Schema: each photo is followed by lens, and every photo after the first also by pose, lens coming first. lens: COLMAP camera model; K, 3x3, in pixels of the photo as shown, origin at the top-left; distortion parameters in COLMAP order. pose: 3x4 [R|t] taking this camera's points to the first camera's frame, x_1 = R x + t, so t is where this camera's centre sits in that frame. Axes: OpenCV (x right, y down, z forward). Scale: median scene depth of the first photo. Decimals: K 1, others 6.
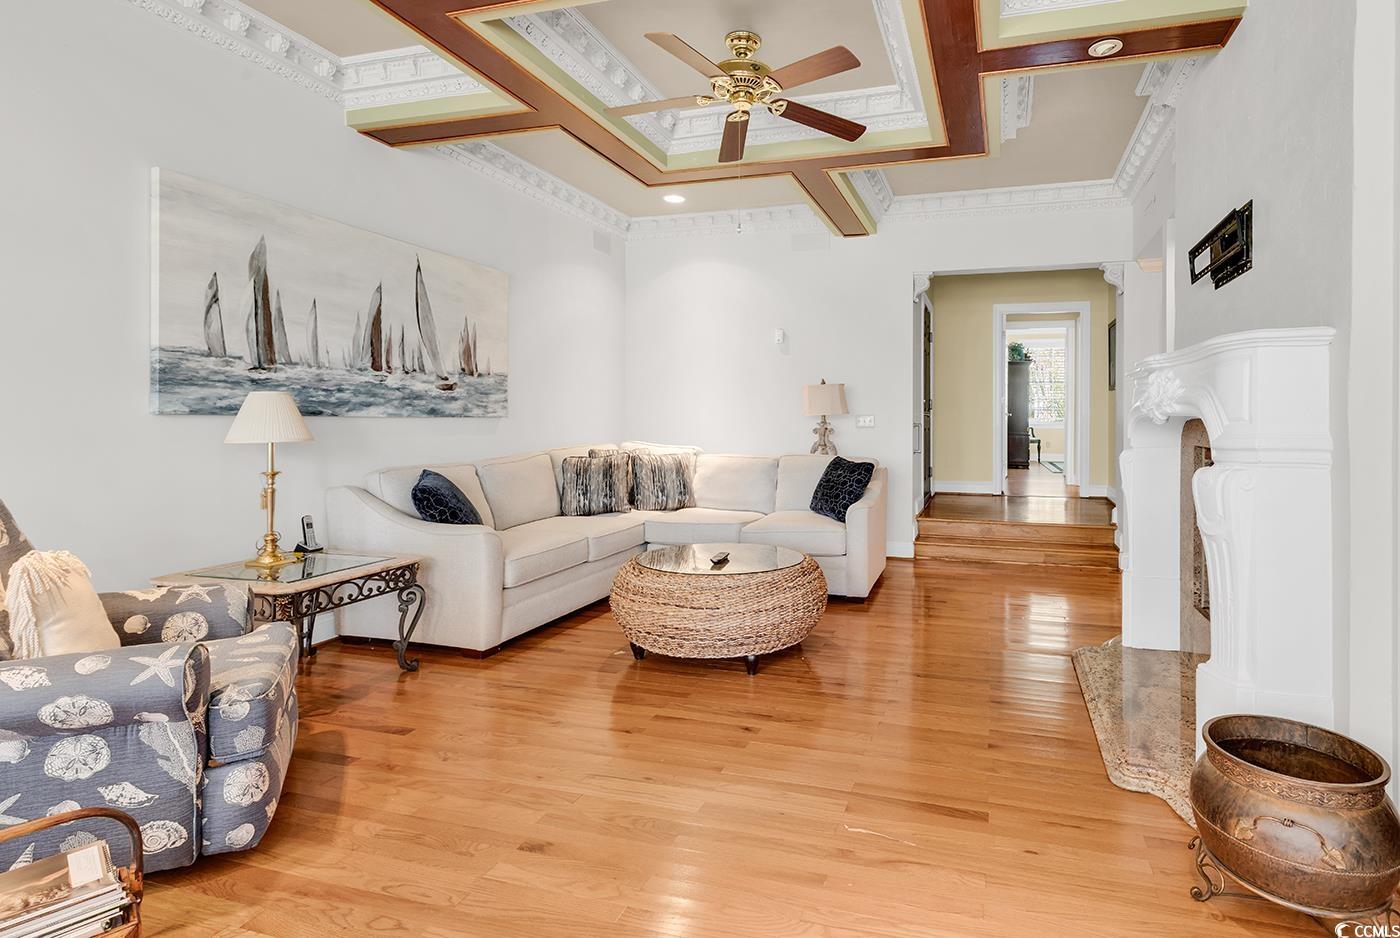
lens RADIAL K [[722.9, 0, 698.7], [0, 722.9, 420.0], [0, 0, 1]] dist [0.001975, 0.000656]
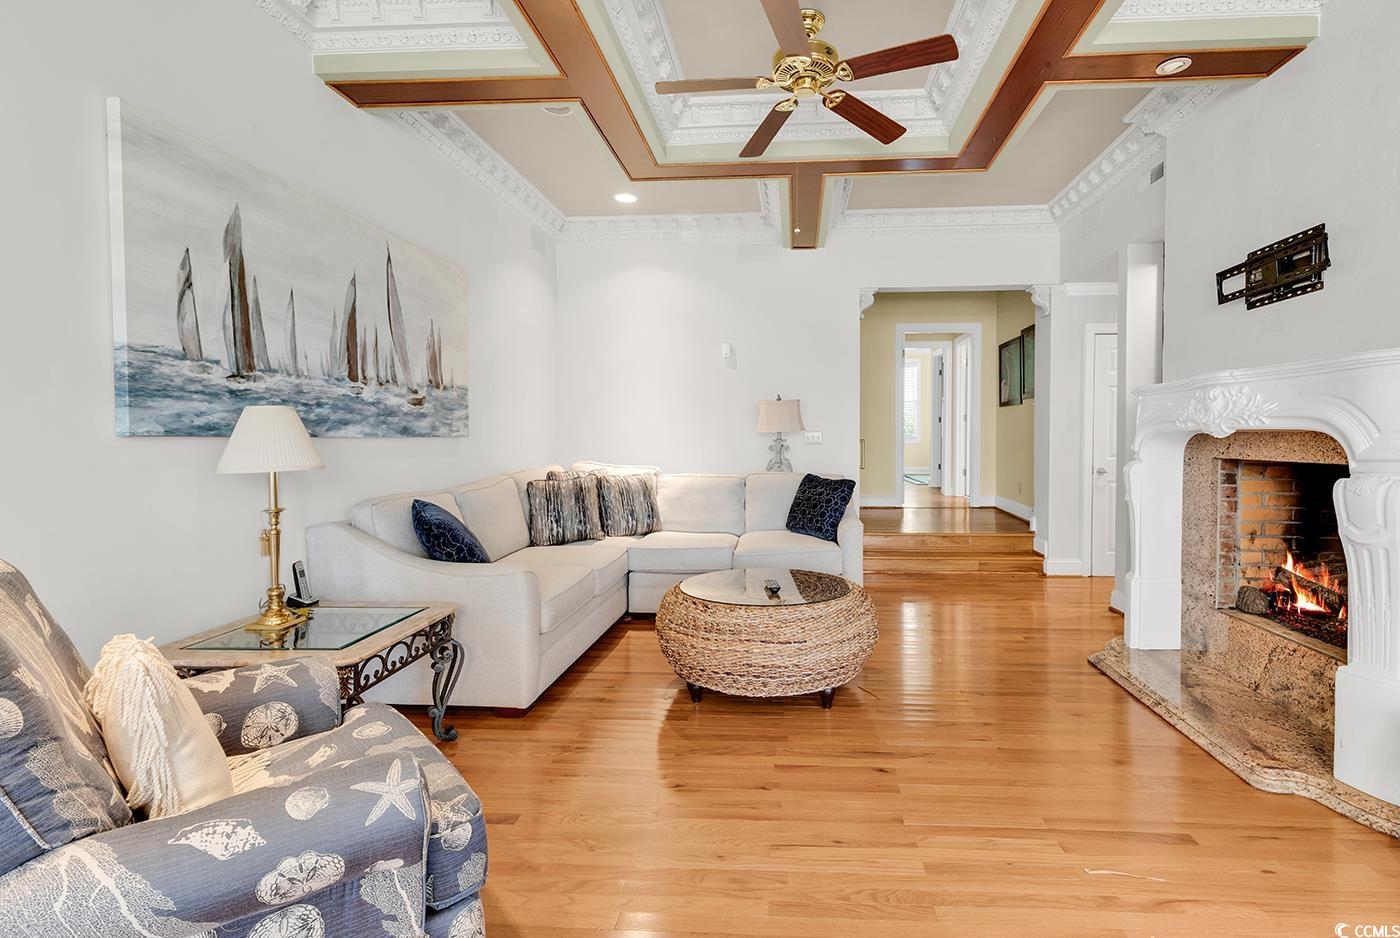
lens RADIAL K [[730.1, 0, 702.0], [0, 730.1, 459.7], [0, 0, 1]] dist [0.003406, 0.000371]
pose [[0.975909, -0.015355, 0.217638, -0.259814], [0.008719, 0.999468, 0.031418, -0.001779], [-0.218005, -0.028764, 0.975524, 0.107732]]
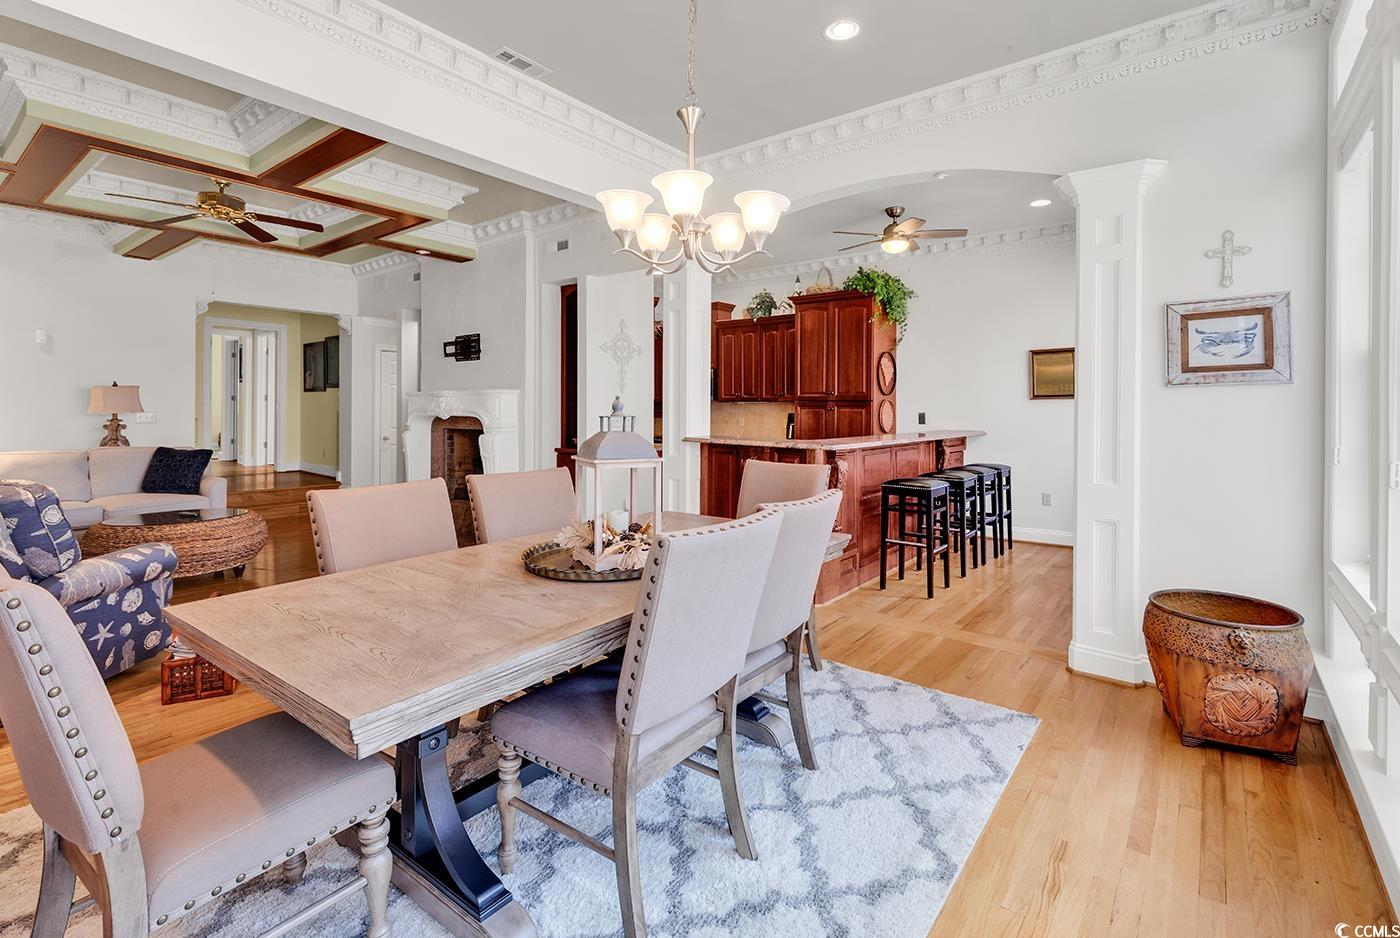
lens RADIAL K [[644.4, 0, 730.7], [0, 644.4, 412.9], [0, 0, 1]] dist [0.001334, 0.000188]
pose [[0.339513, -0.006236, 0.940581, -0.823820], [0.000762, 0.999980, 0.006354, -0.022750], [-0.940601, -0.001440, 0.339510, -0.474834]]
